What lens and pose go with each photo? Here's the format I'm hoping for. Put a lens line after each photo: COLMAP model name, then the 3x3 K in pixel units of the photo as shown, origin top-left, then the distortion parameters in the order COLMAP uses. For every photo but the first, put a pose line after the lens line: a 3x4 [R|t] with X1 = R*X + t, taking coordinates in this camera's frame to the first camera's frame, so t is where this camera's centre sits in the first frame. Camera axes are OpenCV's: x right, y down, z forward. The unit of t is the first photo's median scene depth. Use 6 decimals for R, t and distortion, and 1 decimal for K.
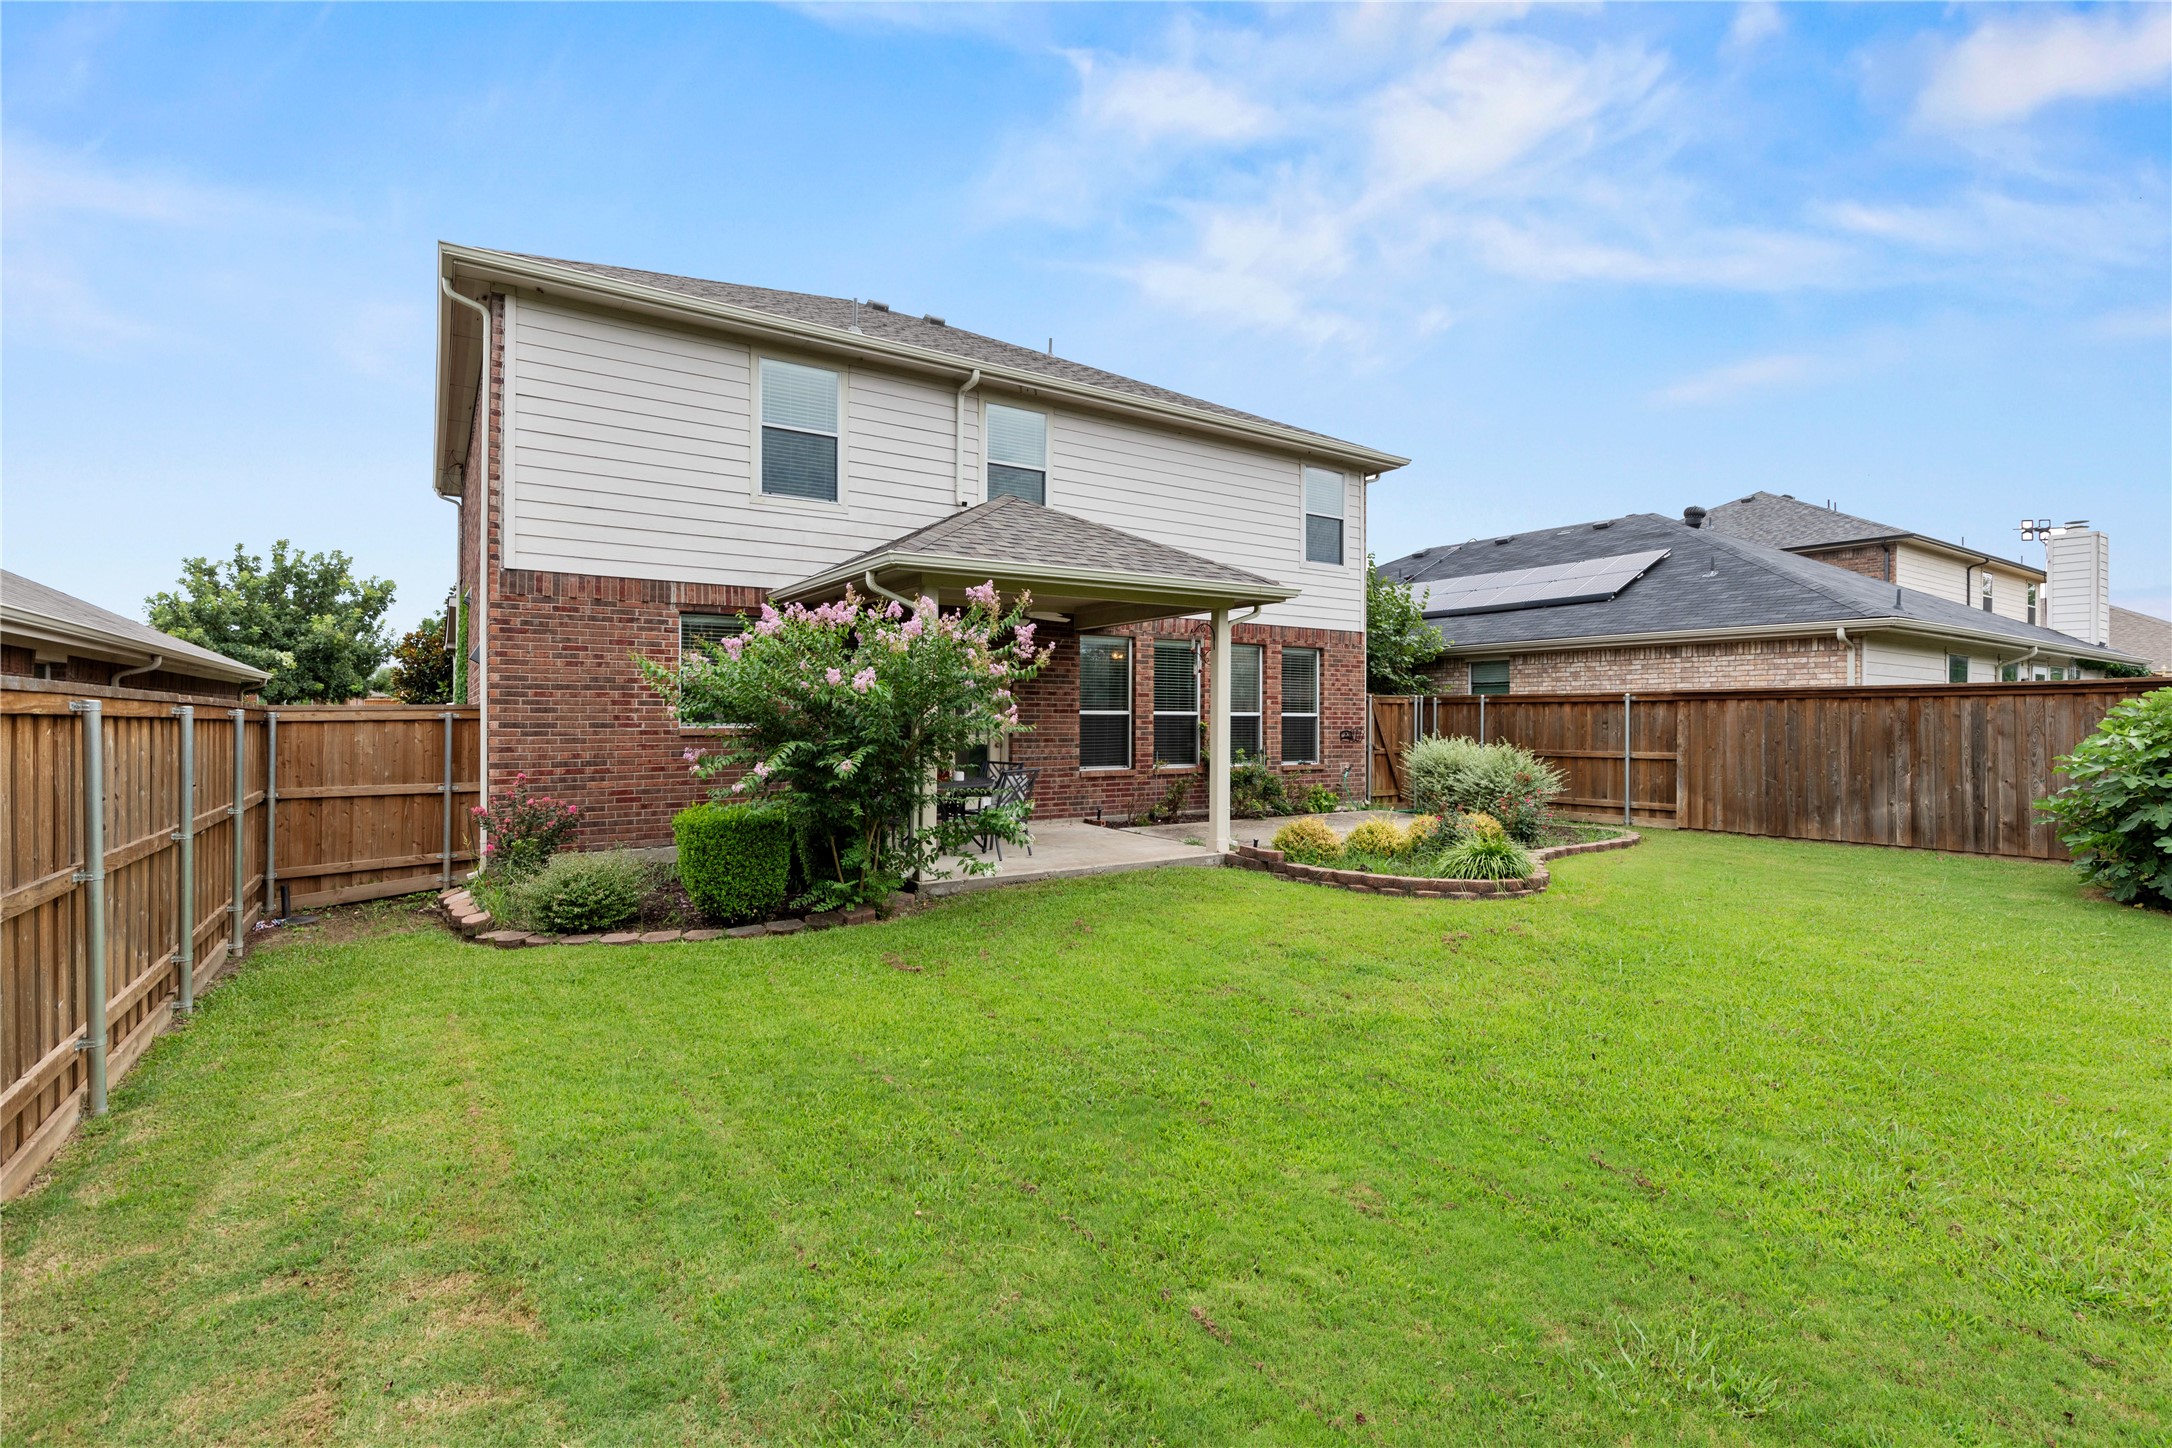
lens RADIAL K [[969.9, 0, 1091.0], [0, 969.9, 719.4], [0, 0, 1]] dist [0.009429, -0.000077]
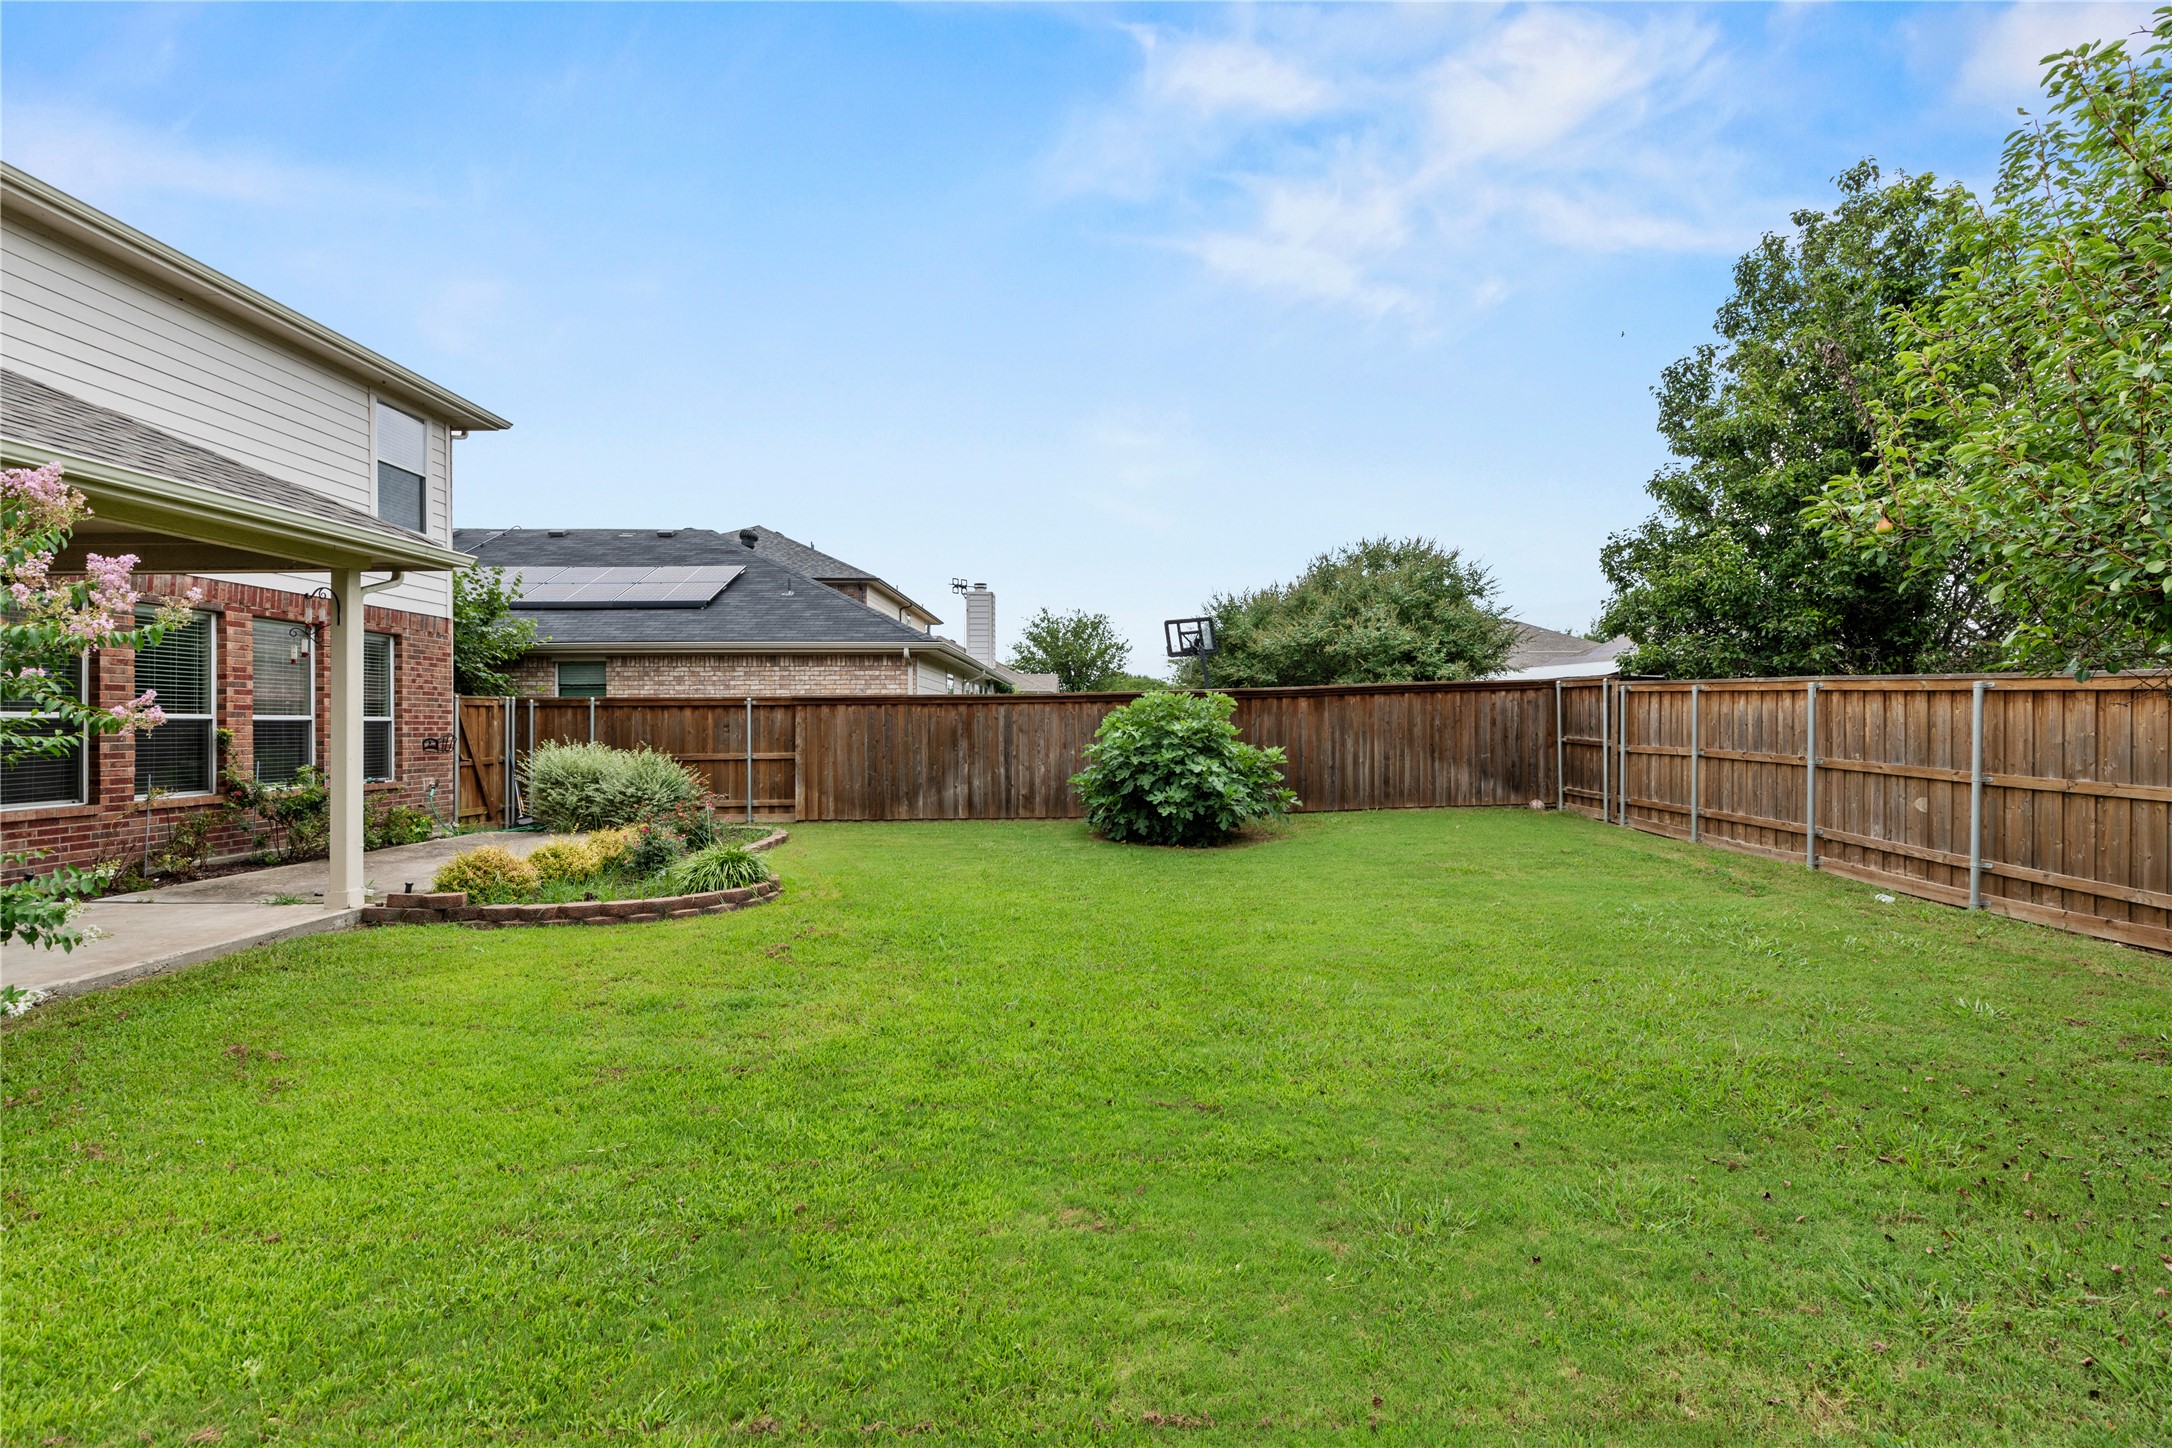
lens RADIAL K [[969.9, 0, 1087.2], [0, 969.9, 723.8], [0, 0, 1]] dist [0.009429, -0.000077]
pose [[0.571889, -0.005237, 0.820314, -0.109553], [0.006862, 0.999975, 0.001600, 0.002266], [-0.820302, 0.004714, 0.571911, 0.102344]]
